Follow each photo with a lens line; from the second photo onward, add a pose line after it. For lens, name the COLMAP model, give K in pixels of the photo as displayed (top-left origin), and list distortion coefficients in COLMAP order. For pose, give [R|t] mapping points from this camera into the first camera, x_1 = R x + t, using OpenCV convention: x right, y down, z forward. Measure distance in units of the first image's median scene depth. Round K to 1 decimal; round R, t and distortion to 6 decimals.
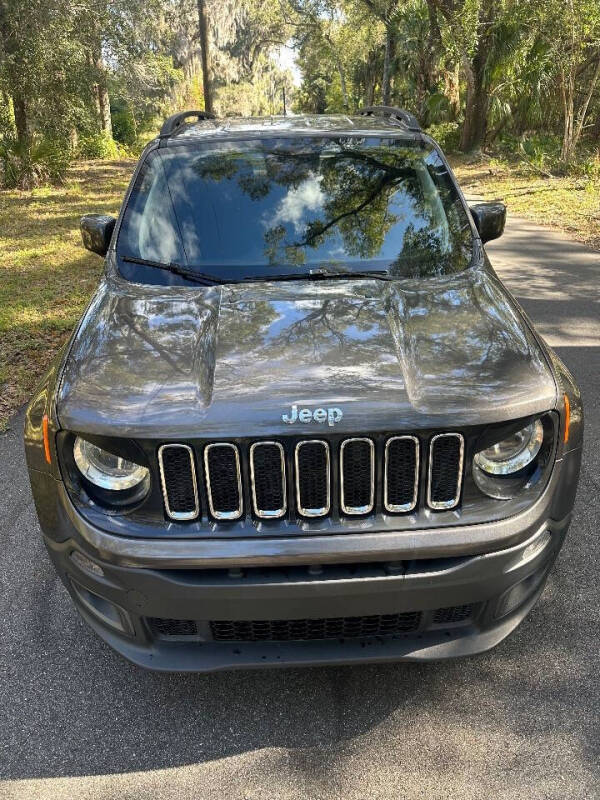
lens RADIAL K [[589.2, 0, 299.3], [0, 589.2, 406.1], [0, 0, 1]] dist [0.005675, -0.005925]
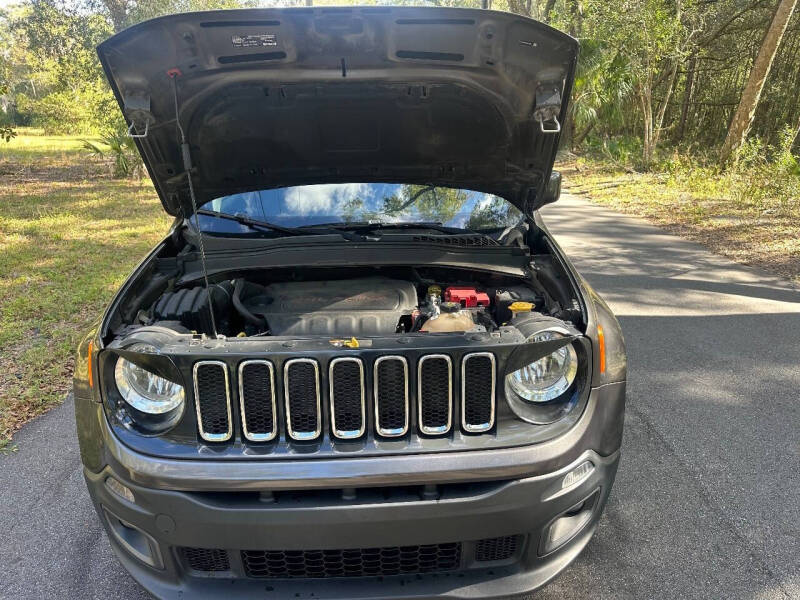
lens RADIAL K [[589.2, 0, 400.0], [0, 589.2, 300.0], [0, 0, 1]] dist [0.005675, -0.005925]
pose [[0.999954, 0.008799, -0.003813, 0.028801], [-0.009309, 0.986091, -0.165945, 0.030485], [0.002300, 0.165973, 0.986128, -0.005693]]
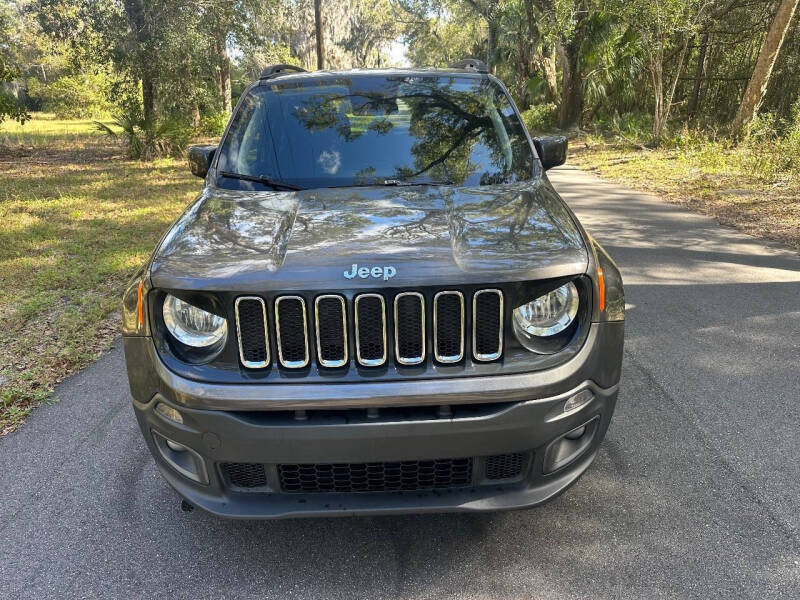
lens RADIAL K [[591.5, 0, 394.6], [0, 591.5, 296.6], [0, 0, 1]] dist [0.007901, -0.004412]
pose [[0.999641, 0.004092, -0.026491, 0.024604], [-0.007876, 0.989493, -0.144363, 0.055324], [0.025622, 0.144520, 0.989170, -0.032721]]
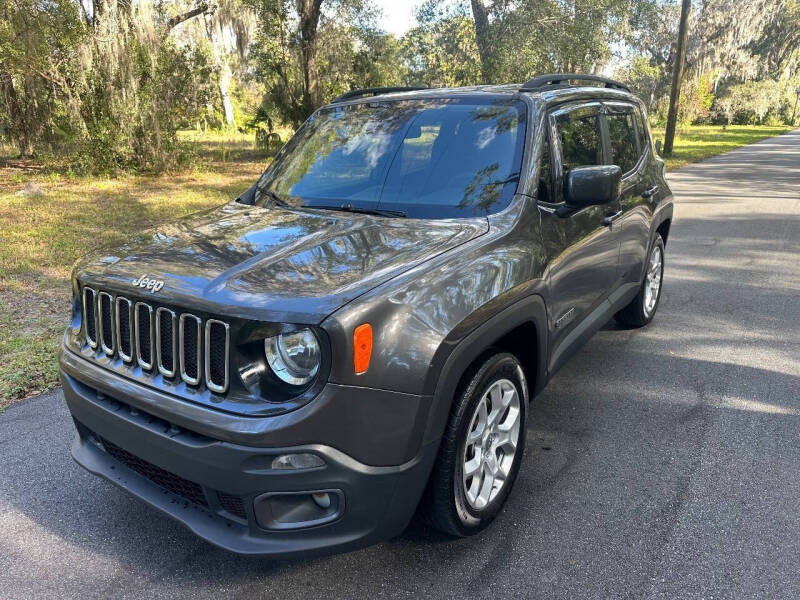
lens RADIAL K [[591.5, 0, 394.6], [0, 591.5, 296.6], [0, 0, 1]] dist [0.007901, -0.004412]
pose [[0.794172, 0.171693, -0.582935, 0.281131], [-0.264460, 0.961305, -0.077157, 0.000470], [0.547131, 0.215439, 0.808847, 0.063995]]
